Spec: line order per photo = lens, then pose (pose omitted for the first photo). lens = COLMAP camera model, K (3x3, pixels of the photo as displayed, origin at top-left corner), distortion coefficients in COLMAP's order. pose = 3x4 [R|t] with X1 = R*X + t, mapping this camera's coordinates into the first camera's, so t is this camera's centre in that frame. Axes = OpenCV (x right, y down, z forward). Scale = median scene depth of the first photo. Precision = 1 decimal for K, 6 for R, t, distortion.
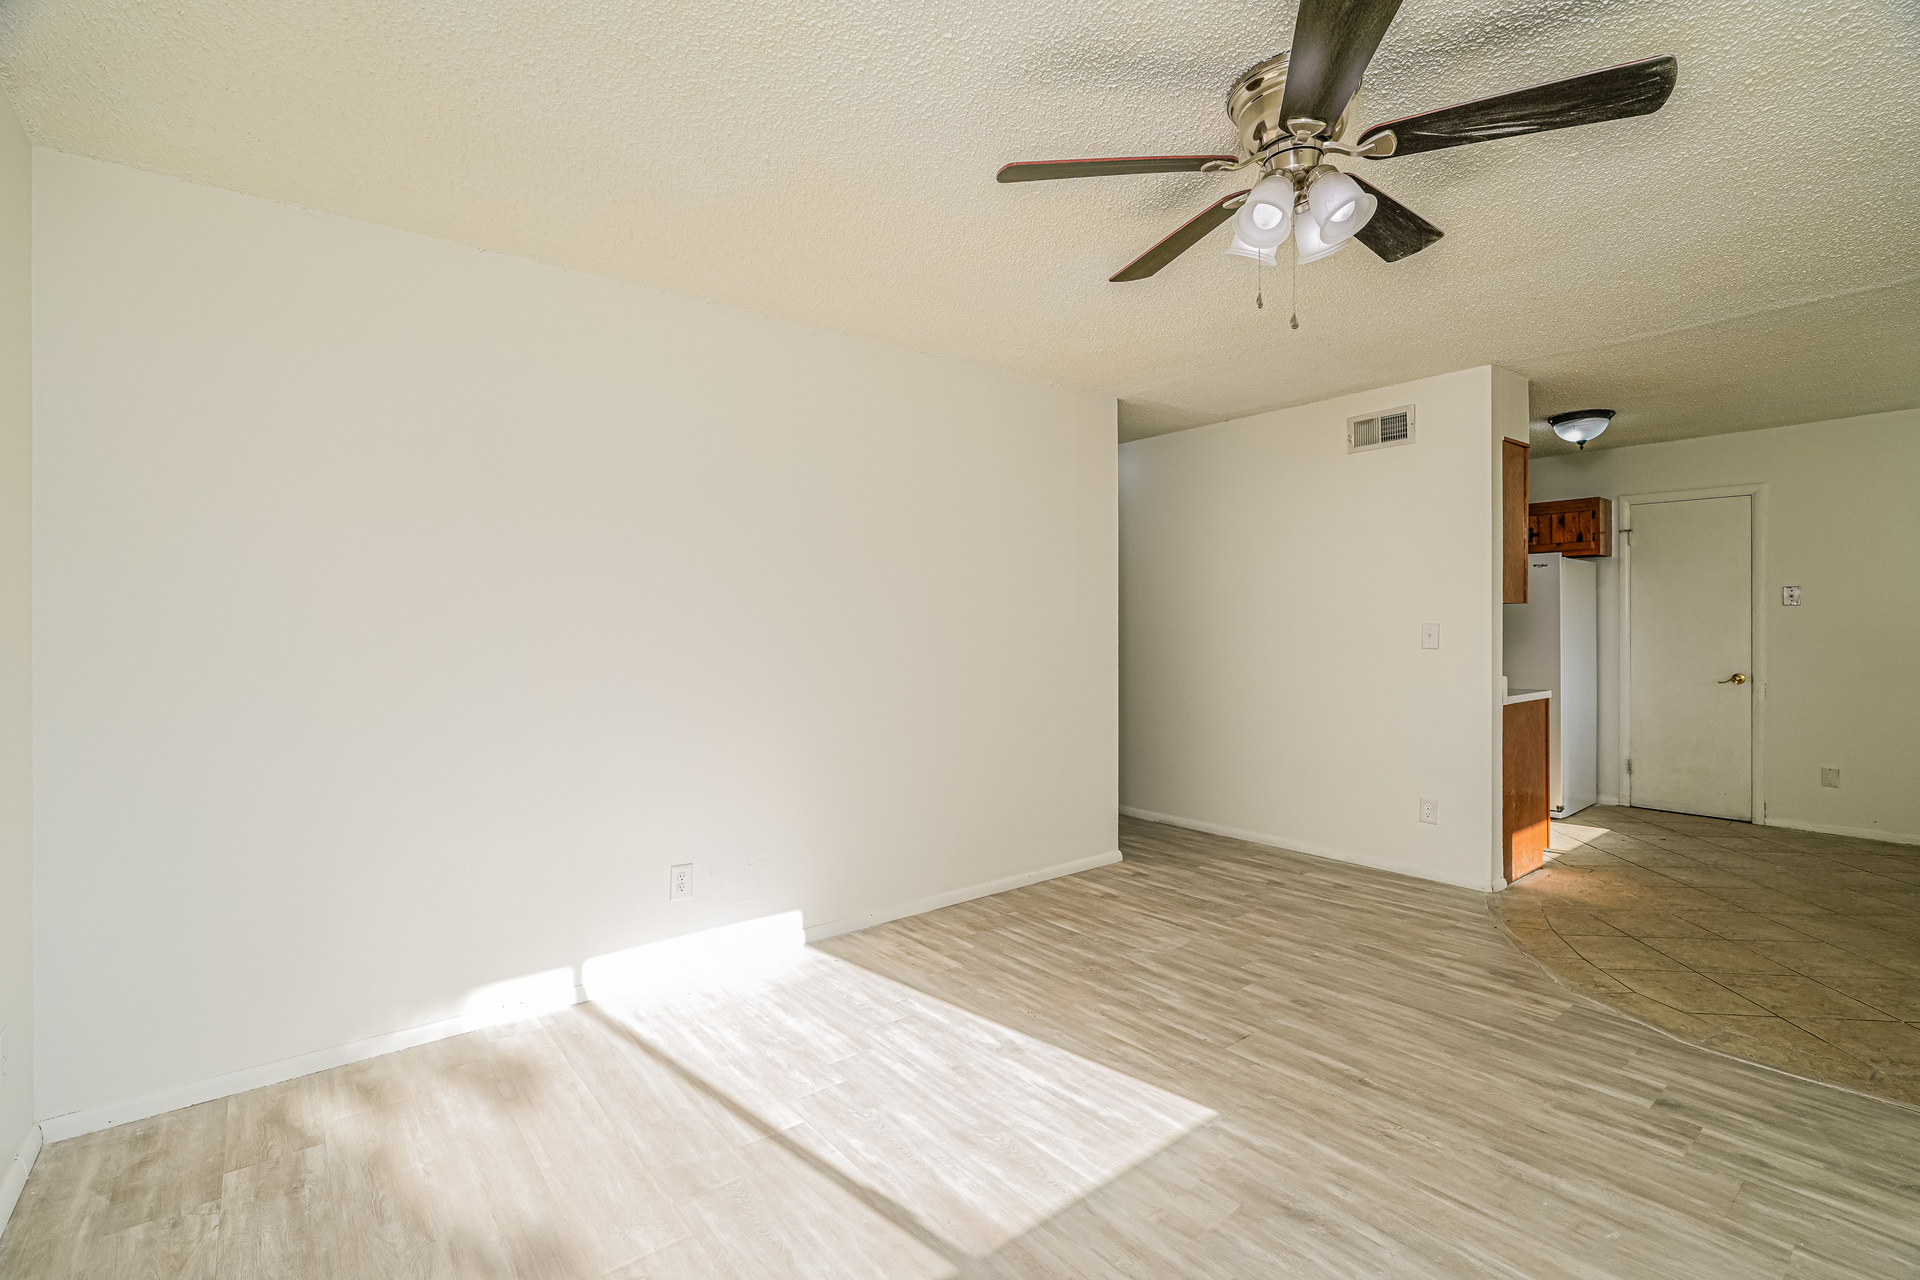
lens RADIAL K [[864.0, 0, 960.6], [0, 864.0, 634.8], [0, 0, 1]] dist [0.002007, 0.001790]
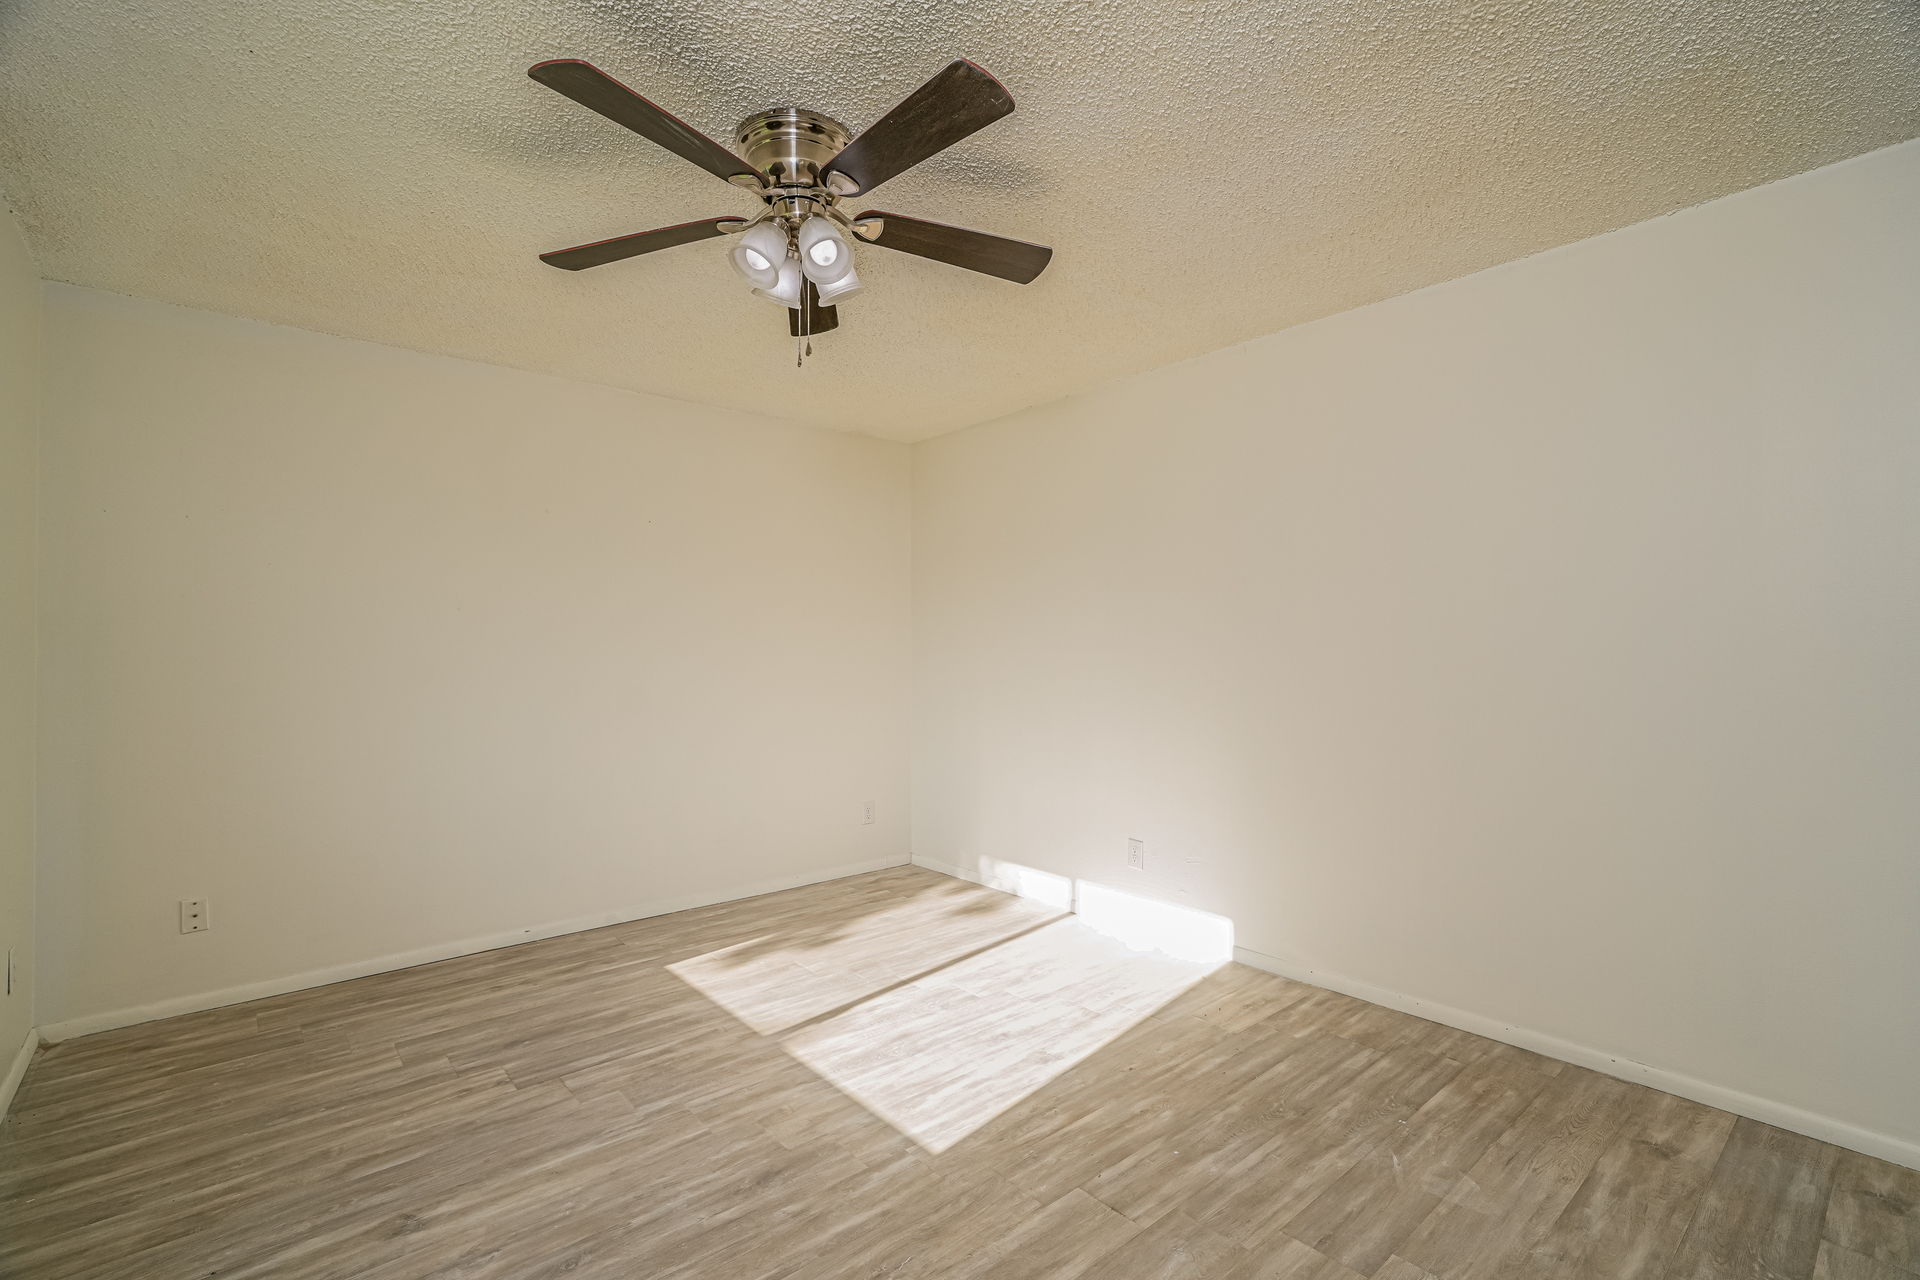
lens RADIAL K [[864.0, 0, 953.6], [0, 864.0, 636.9], [0, 0, 1]] dist [0.002007, 0.001790]
pose [[0.023974, -0.011437, -0.999647, 0.953643], [-0.003275, 0.999928, -0.011518, -0.003812], [0.999707, 0.003550, 0.023935, 0.766045]]
